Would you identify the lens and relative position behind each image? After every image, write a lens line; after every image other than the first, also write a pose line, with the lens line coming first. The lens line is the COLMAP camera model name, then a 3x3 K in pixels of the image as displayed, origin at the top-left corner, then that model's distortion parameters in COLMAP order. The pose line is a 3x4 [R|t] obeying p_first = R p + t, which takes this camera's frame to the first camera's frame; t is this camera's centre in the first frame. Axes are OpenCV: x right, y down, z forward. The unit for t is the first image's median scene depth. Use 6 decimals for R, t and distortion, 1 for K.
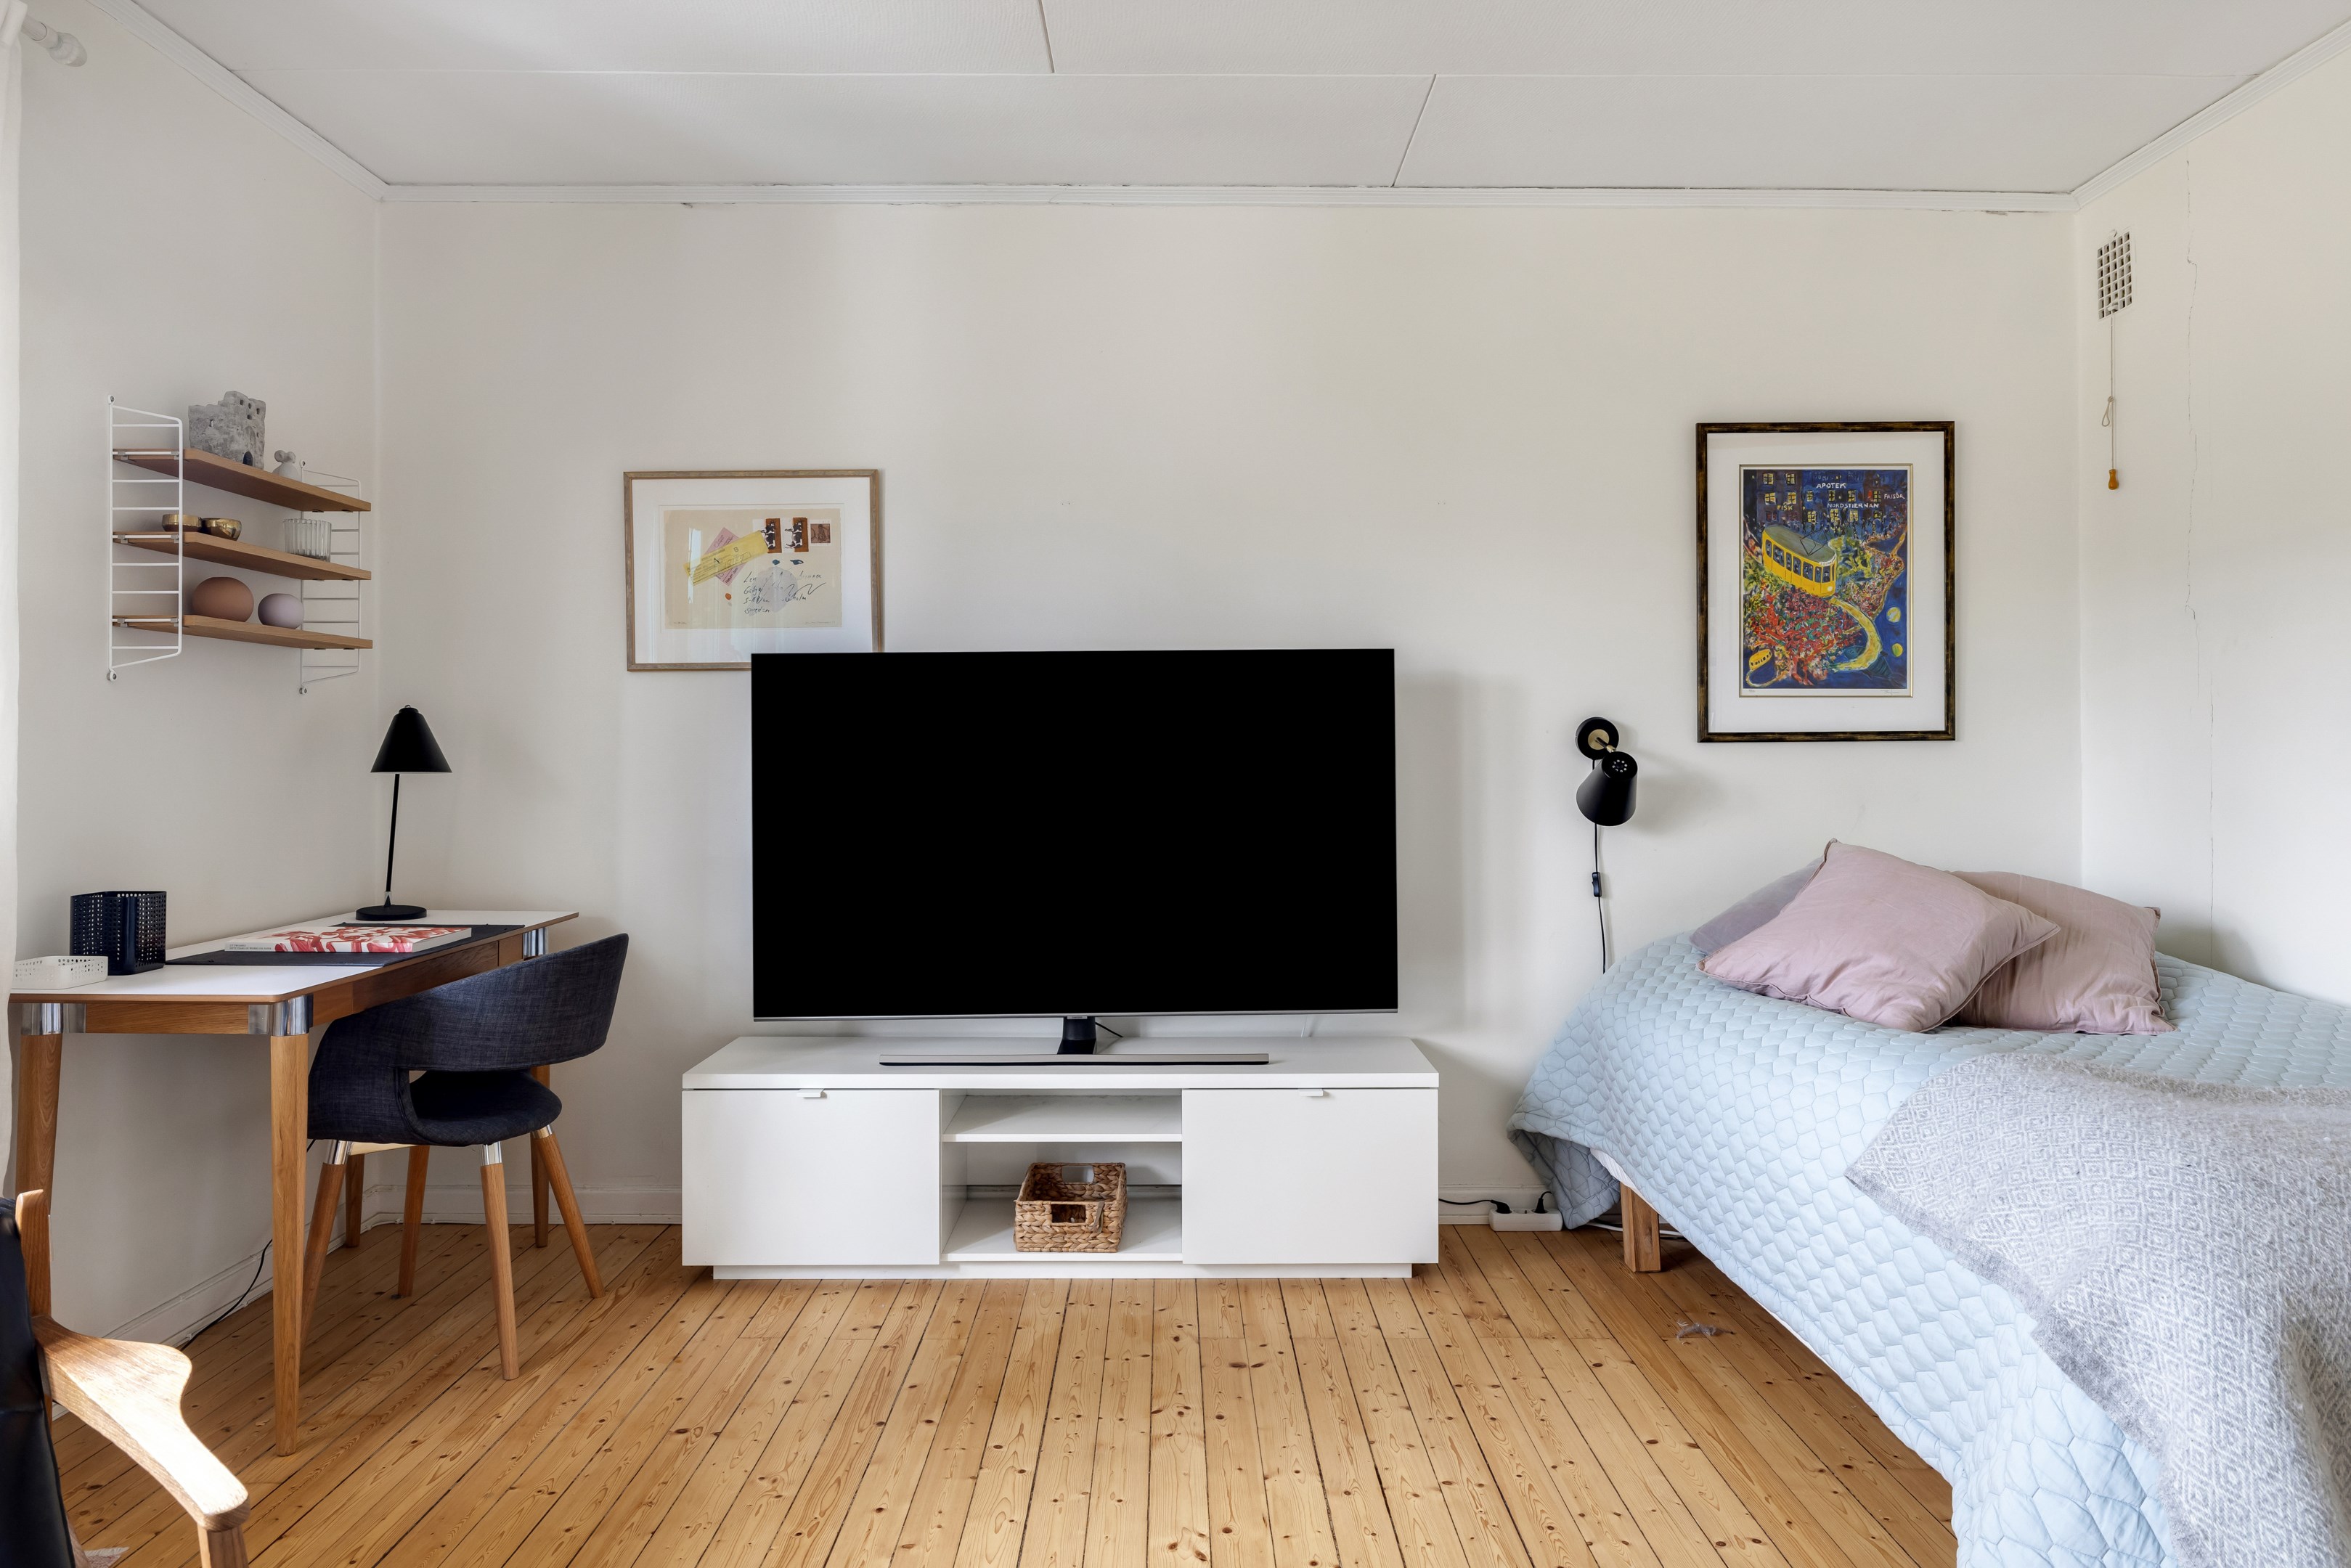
lens RADIAL K [[1521.6, 0, 1170.2], [0, 1521.6, 747.6], [0, 0, 1]] dist [0.007143, -0.001830]
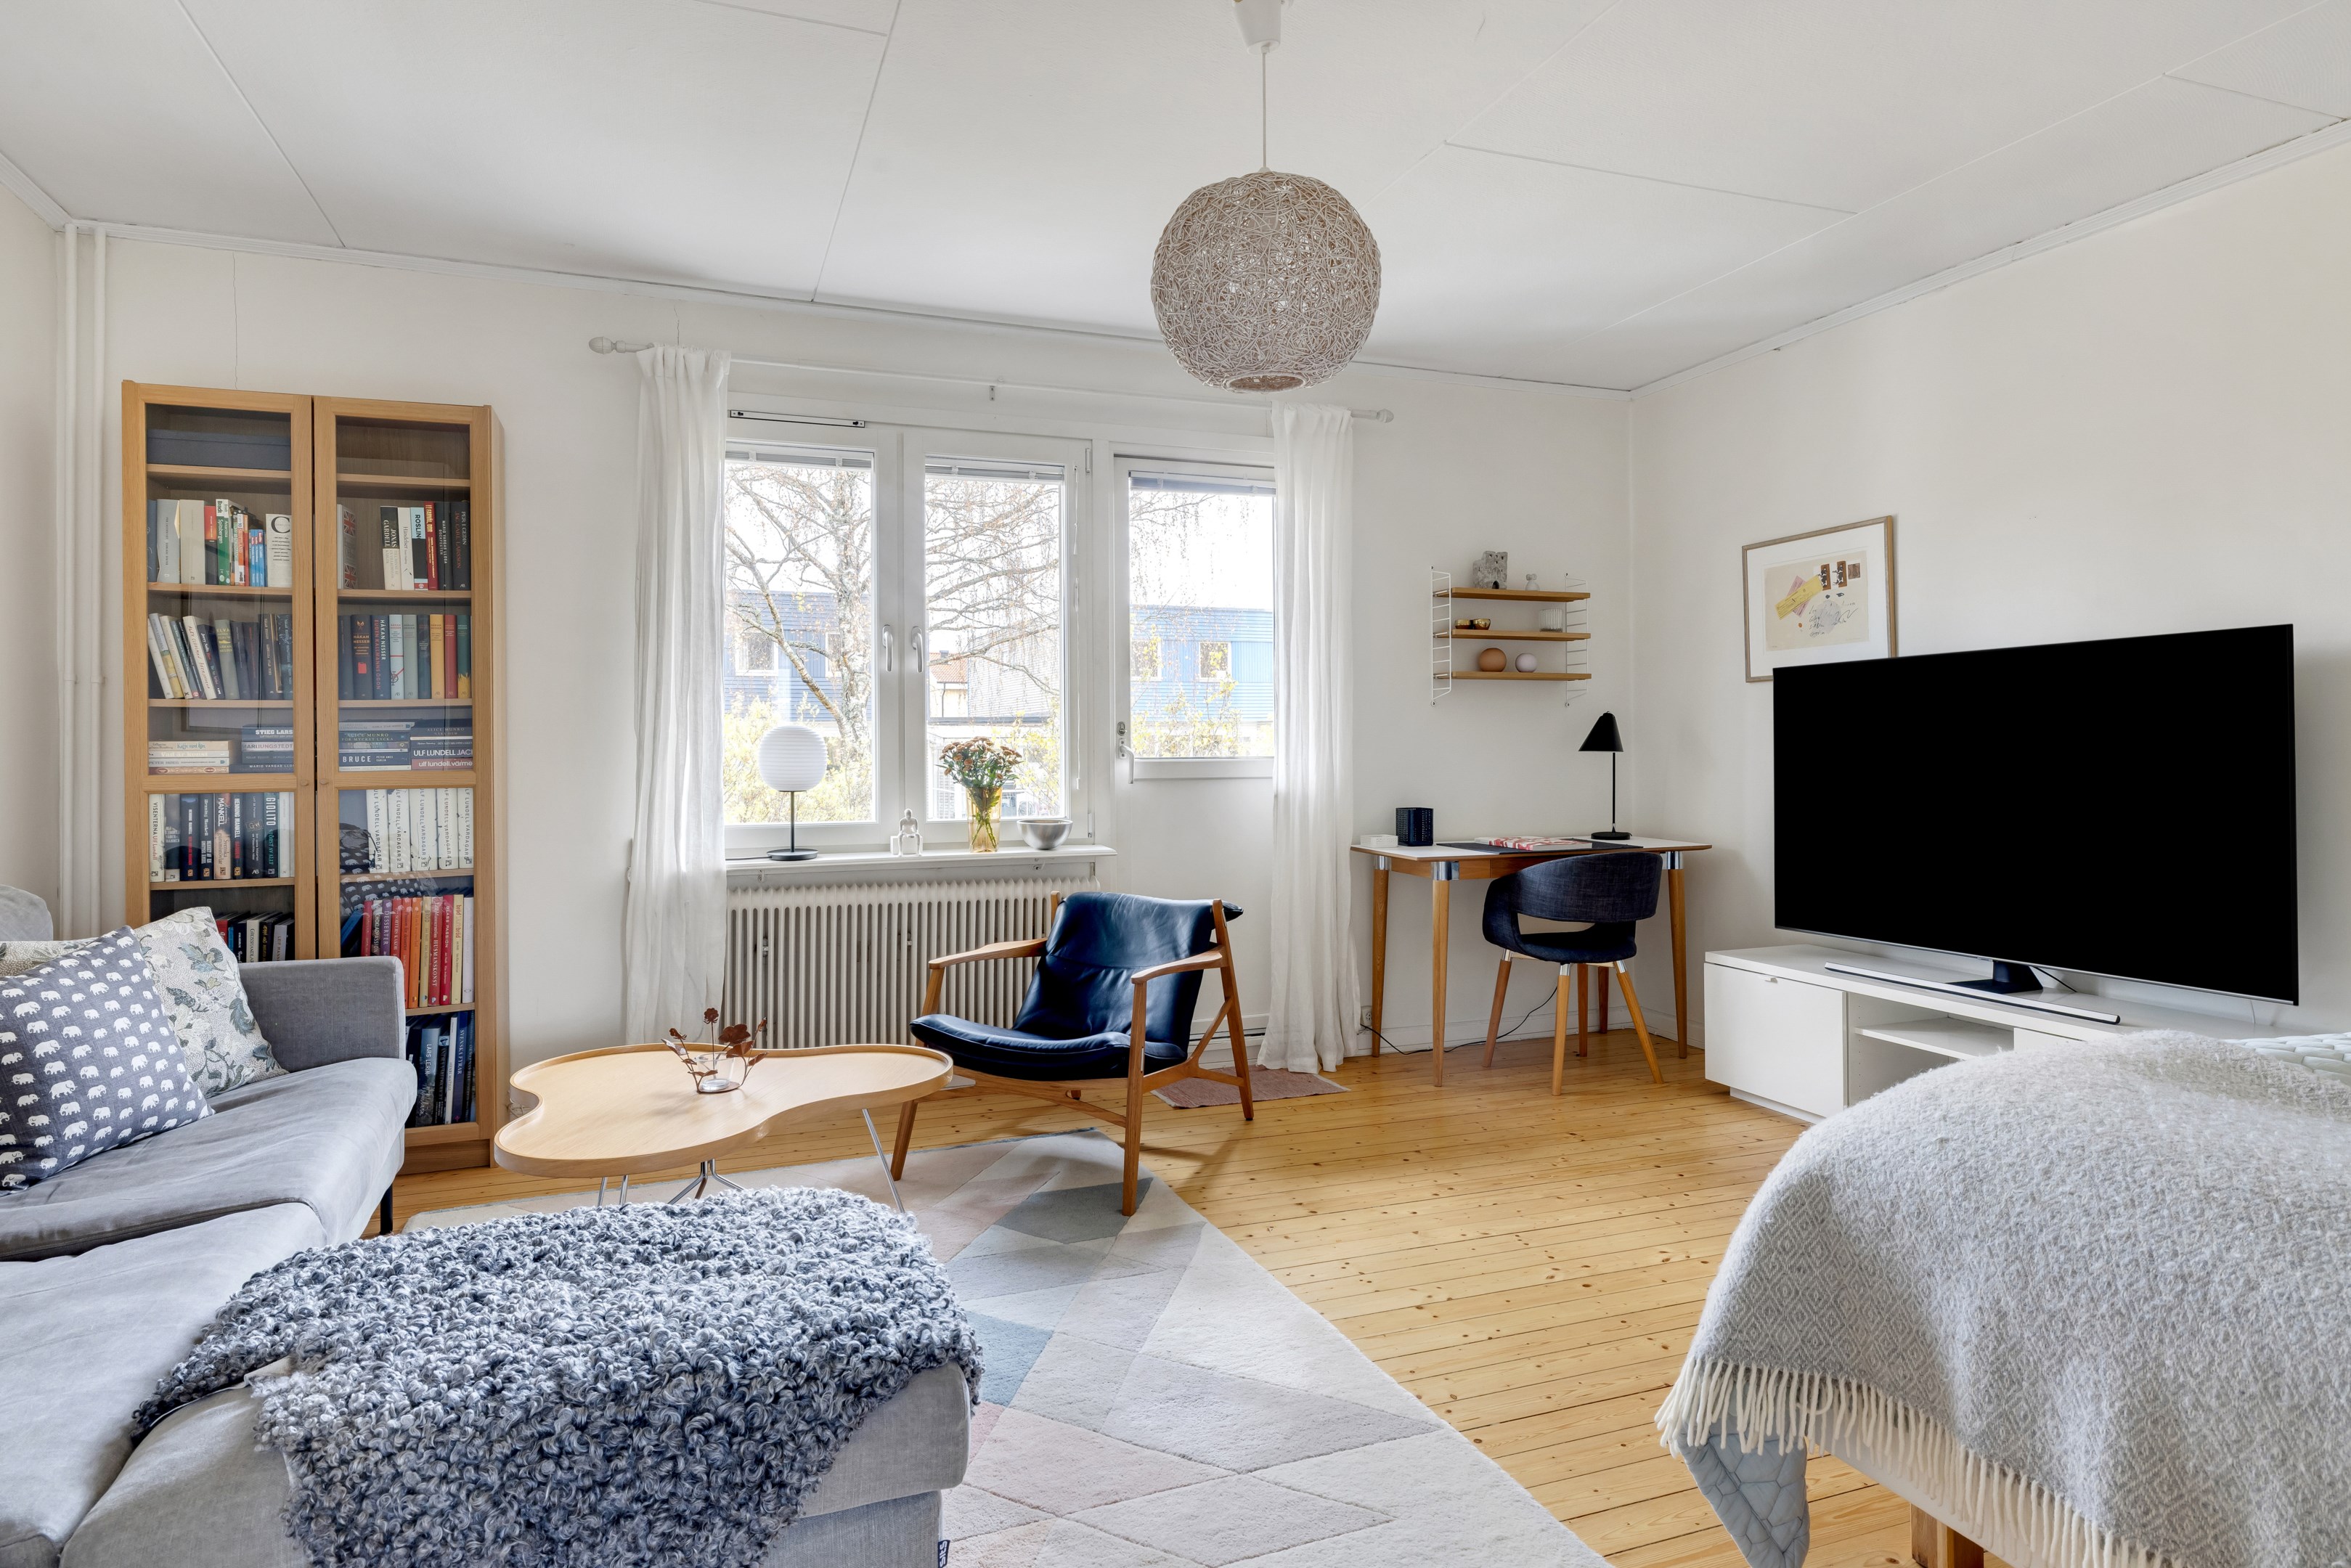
lens RADIAL K [[1317.8, 0, 1158.7], [0, 1317.8, 735.8], [0, 0, 1]] dist [0.004456, -0.001628]
pose [[0.339827, -0.009762, -0.940437, 0.666770], [0.010357, 0.999924, -0.006637, 0.003538], [0.940431, -0.007485, 0.339902, 0.044129]]
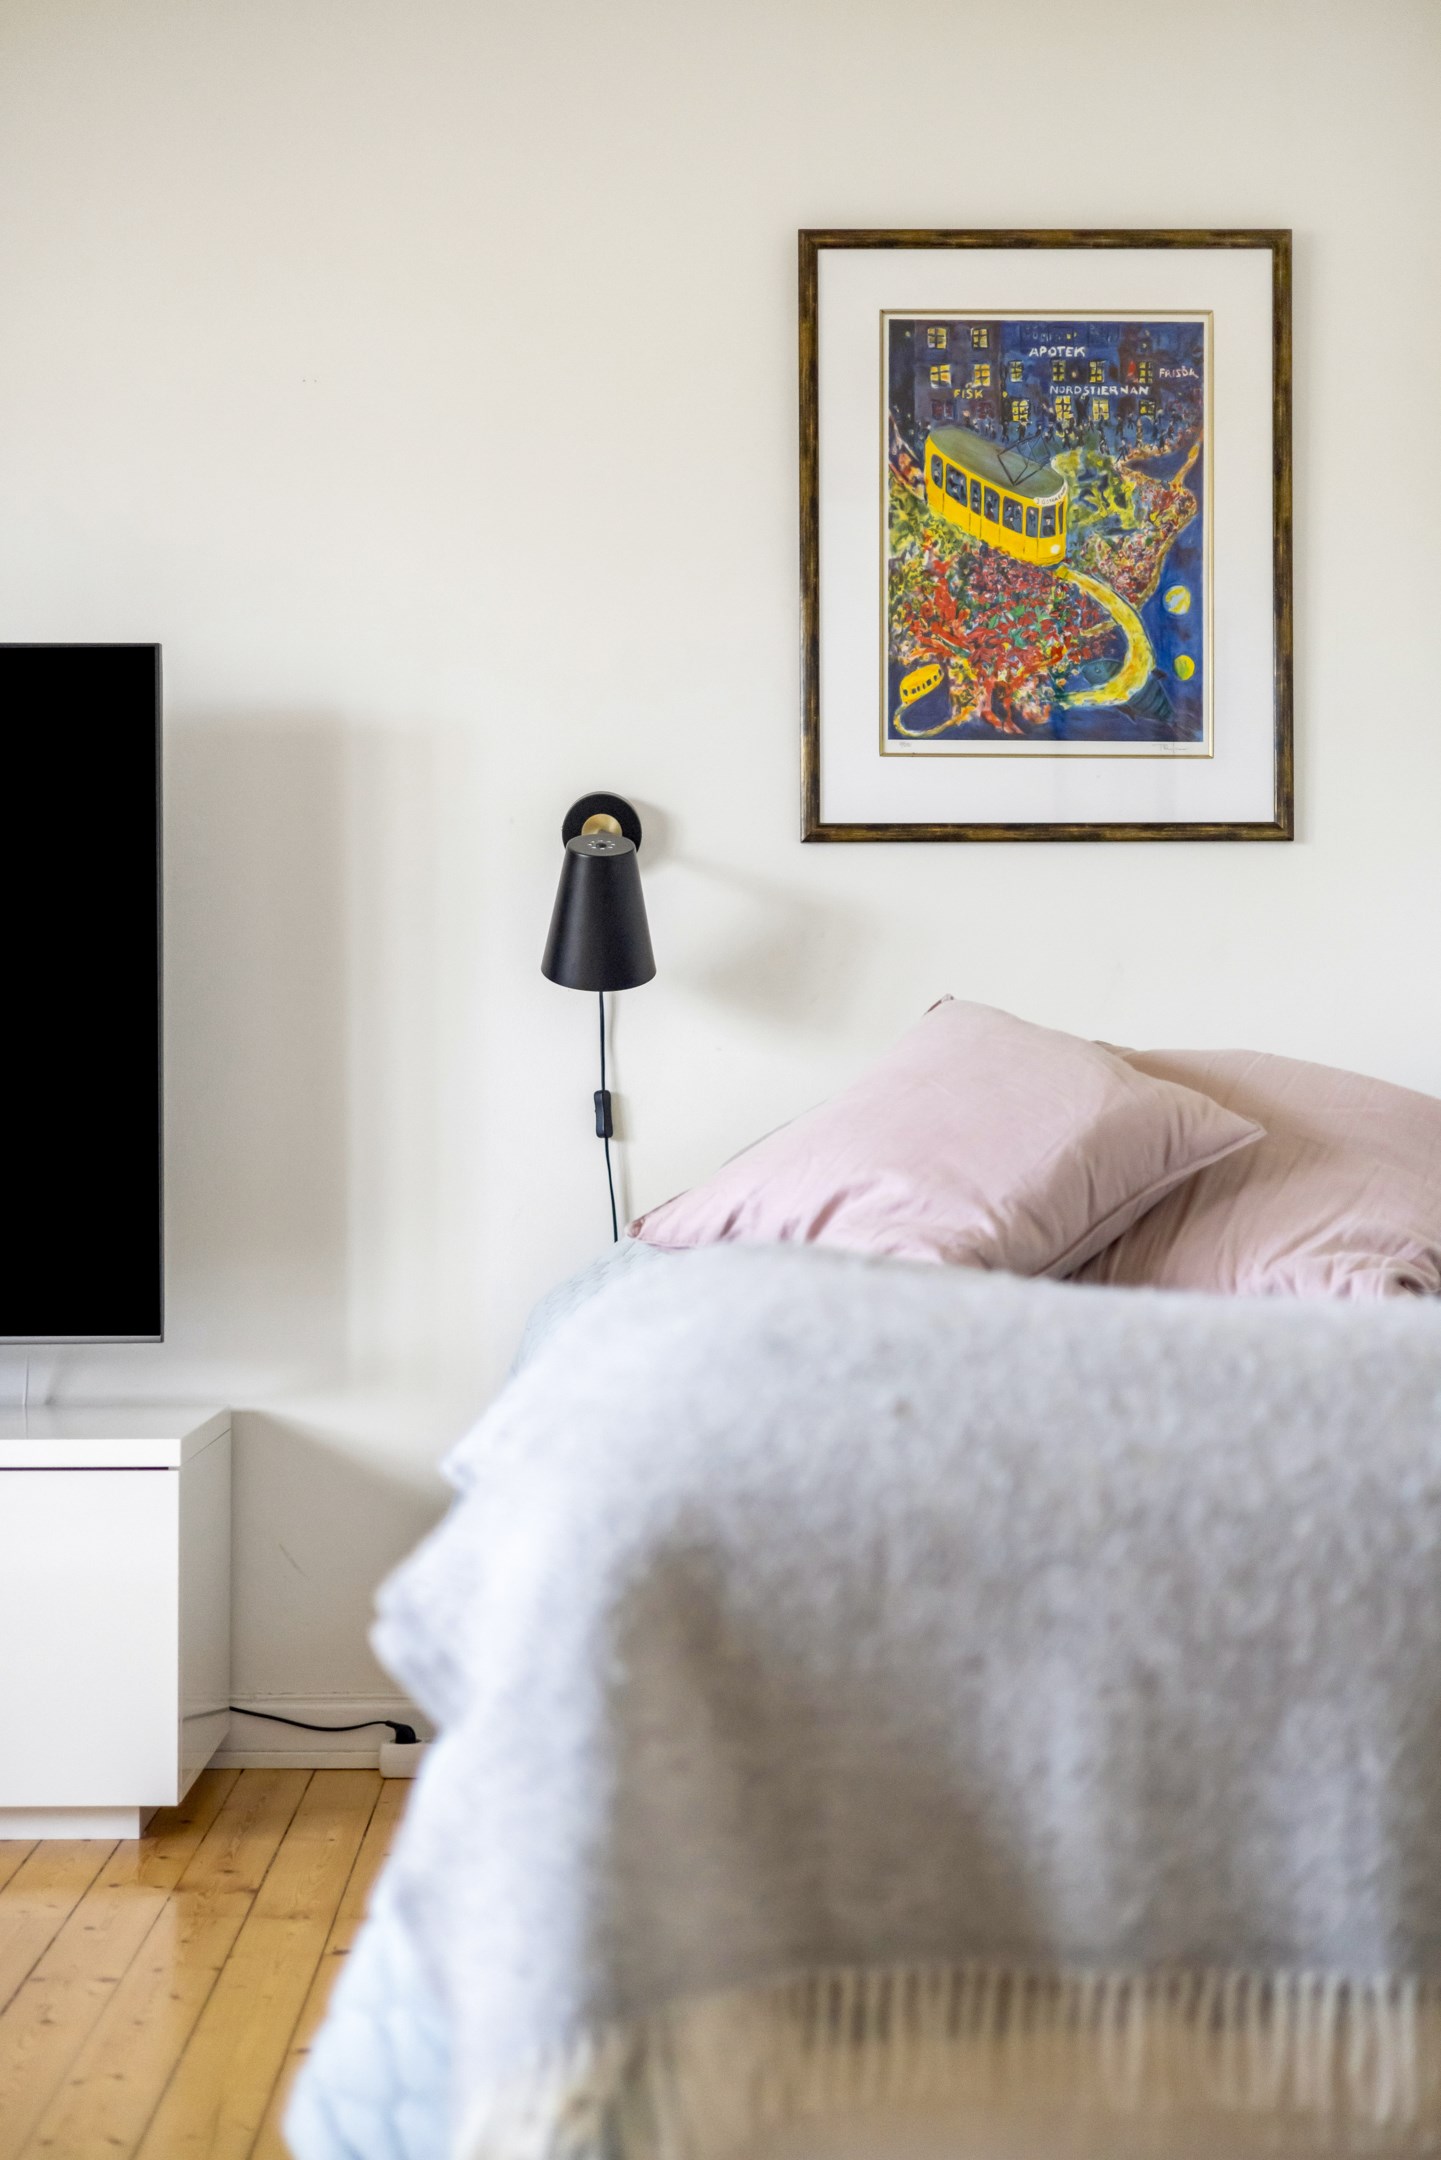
lens RADIAL K [[3081.1, 0, 709.4], [0, 3081.1, 1078.4], [0, 0, 1]] dist [0.019159, 0.000000]
pose [[0.999965, 0.004211, 0.007210, 0.308188], [-0.004105, 0.999885, -0.014630, 0.092892], [-0.007271, 0.014600, 0.999867, -0.051924]]
